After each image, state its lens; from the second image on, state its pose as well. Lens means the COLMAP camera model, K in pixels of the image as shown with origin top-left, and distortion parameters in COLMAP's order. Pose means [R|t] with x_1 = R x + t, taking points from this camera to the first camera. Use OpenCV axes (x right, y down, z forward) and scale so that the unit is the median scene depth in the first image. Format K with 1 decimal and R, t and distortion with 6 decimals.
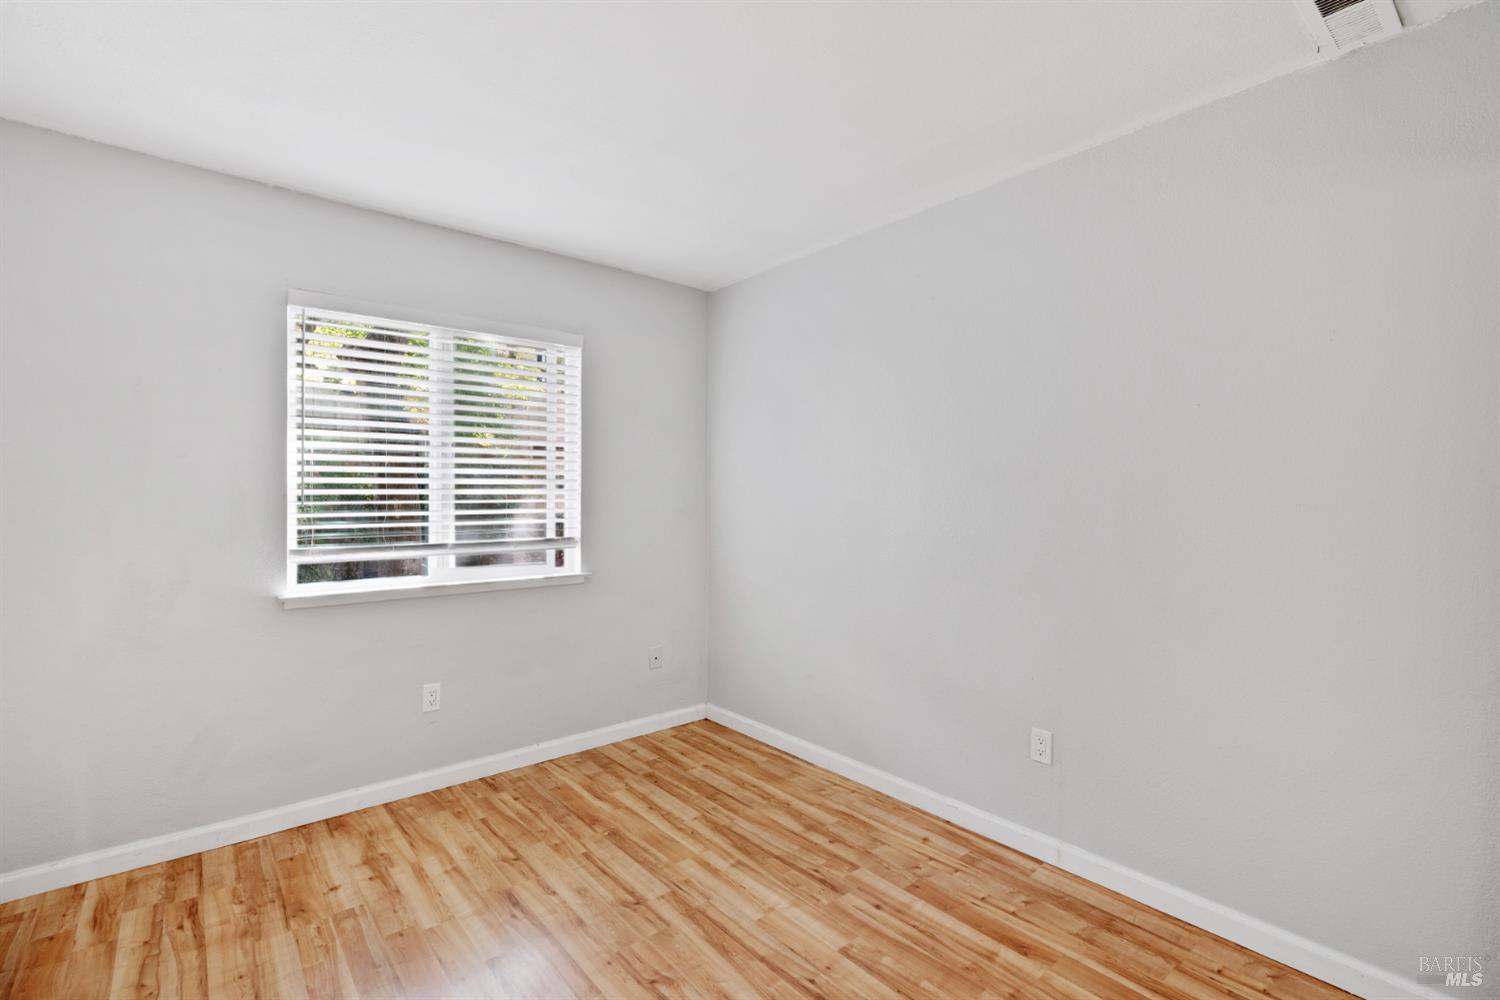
lens RADIAL K [[688.9, 0, 744.8], [0, 688.9, 502.5], [0, 0, 1]] dist [-0.005737, 0.004120]
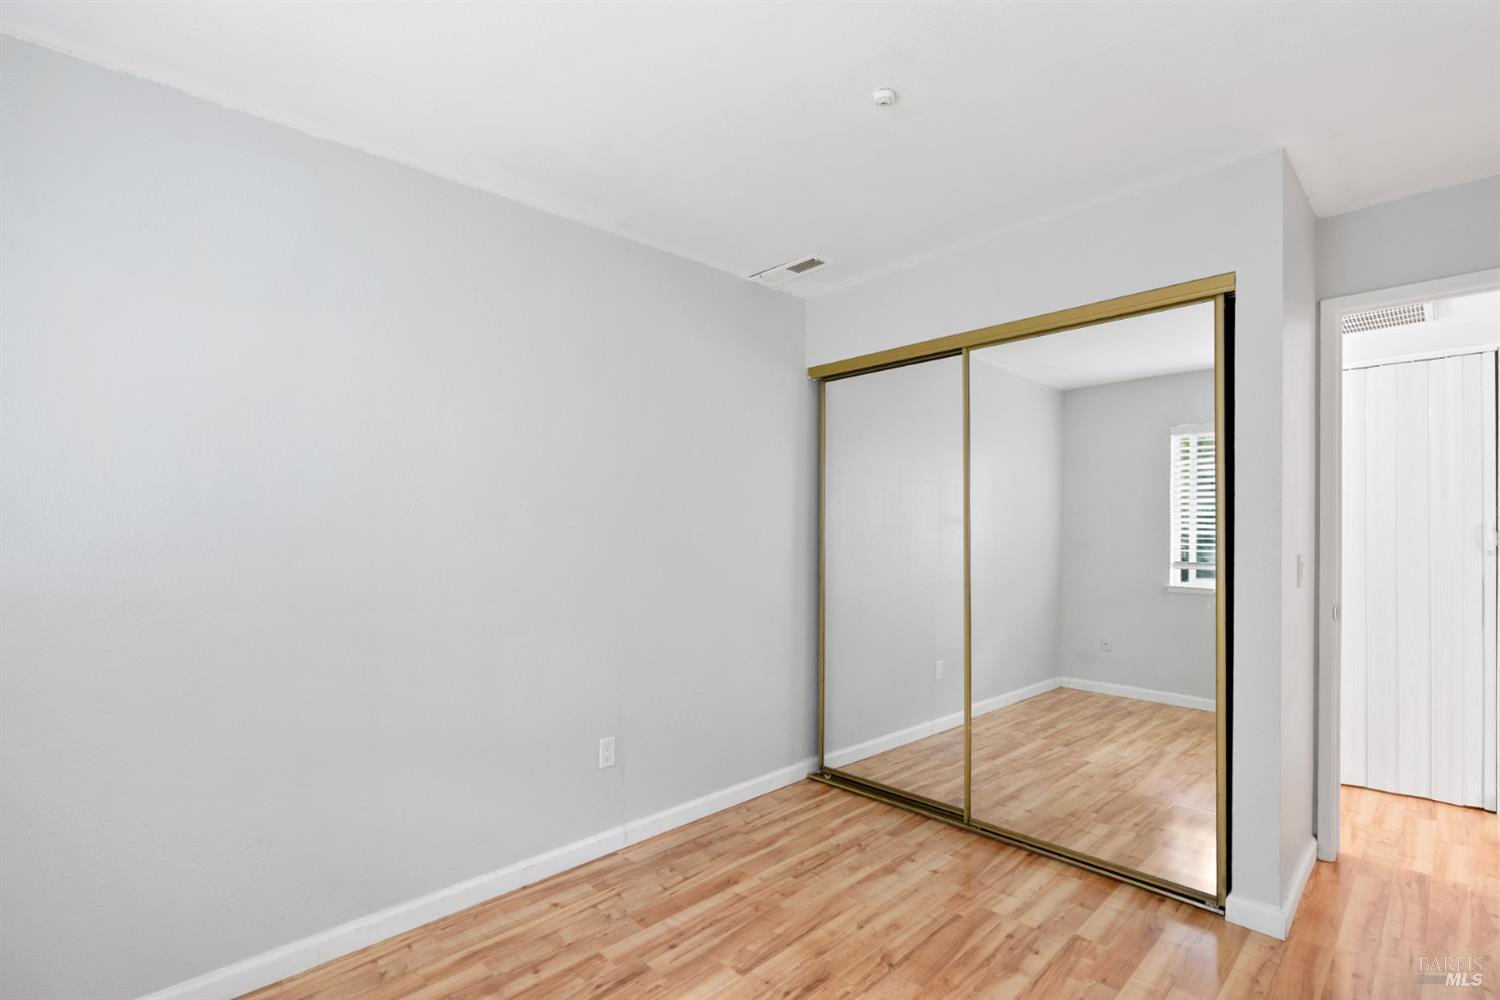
lens RADIAL K [[688.9, 0, 746.4], [0, 688.9, 506.5], [0, 0, 1]] dist [-0.005737, 0.004120]
pose [[-0.072942, 0.025137, 0.997019, -0.784335], [0.014619, 0.999602, -0.024132, -0.023085], [-0.997229, 0.012815, -0.073280, 0.911847]]
